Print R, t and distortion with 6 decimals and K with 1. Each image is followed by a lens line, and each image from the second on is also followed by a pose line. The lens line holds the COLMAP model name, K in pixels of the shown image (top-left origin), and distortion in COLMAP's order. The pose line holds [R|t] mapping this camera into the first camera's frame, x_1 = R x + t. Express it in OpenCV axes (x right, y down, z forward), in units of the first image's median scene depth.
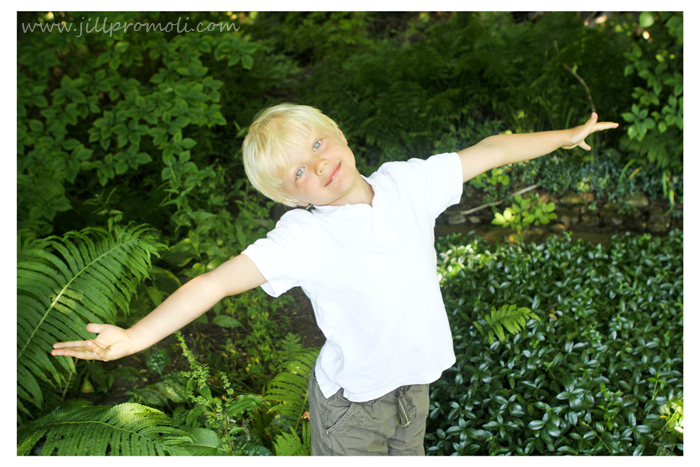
lens RADIAL K [[736.4, 0, 348.3], [0, 736.4, 236.0], [0, 0, 1]] dist [-0.107905, 0.000000]
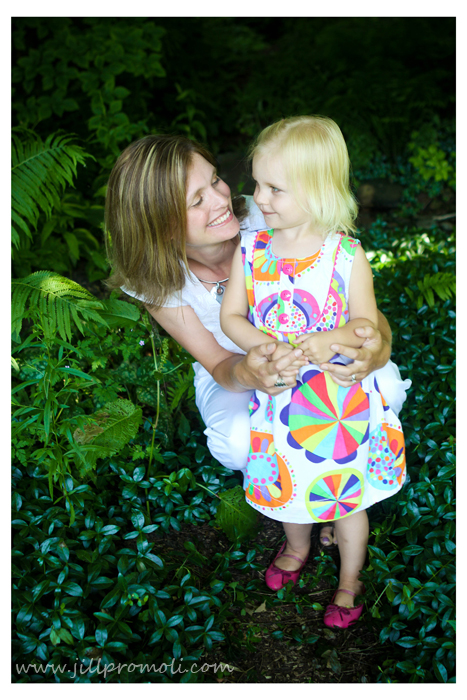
lens RADIAL K [[962.2, 0, 236.1], [0, 962.2, 347.5], [0, 0, 1]] dist [-0.071161, 0.000000]
pose [[0.992137, 0.101107, -0.073761, 0.036457], [-0.095989, 0.992924, 0.069917, 0.085022], [0.080308, -0.062287, 0.994822, -0.161806]]
